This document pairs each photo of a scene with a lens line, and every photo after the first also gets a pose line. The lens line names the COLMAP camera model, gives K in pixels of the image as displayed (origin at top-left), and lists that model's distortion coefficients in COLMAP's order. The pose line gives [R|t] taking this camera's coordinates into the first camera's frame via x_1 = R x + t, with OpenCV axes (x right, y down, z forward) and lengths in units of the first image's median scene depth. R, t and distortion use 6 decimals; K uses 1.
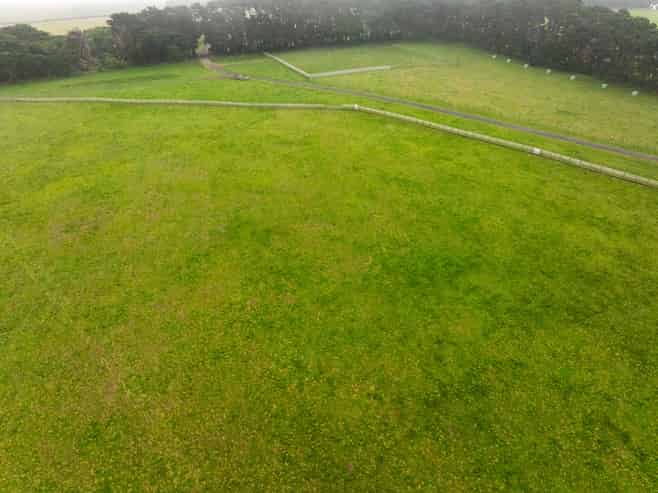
lens RADIAL K [[461.8, 0, 329.0], [0, 461.8, 246.5], [0, 0, 1]] dist [-0.037874, 0.003877]
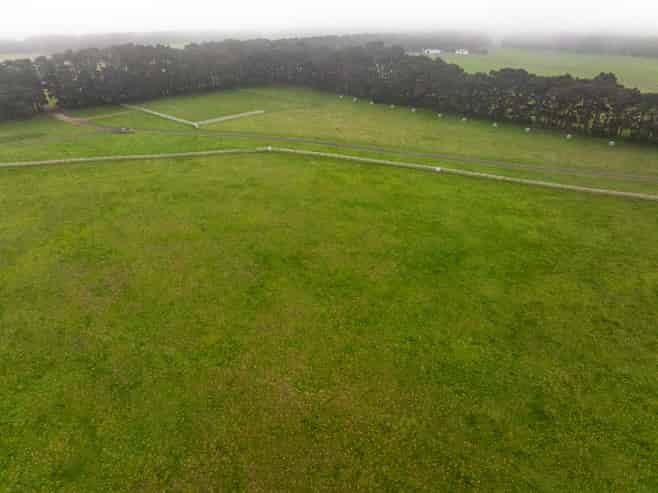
lens RADIAL K [[461.8, 0, 329.0], [0, 461.8, 246.5], [0, 0, 1]] dist [-0.037874, 0.003877]
pose [[0.912594, -0.164781, 0.374192, -0.420065], [0.192536, 0.980563, -0.037760, -0.001749], [-0.360696, 0.106505, 0.926582, -0.099575]]
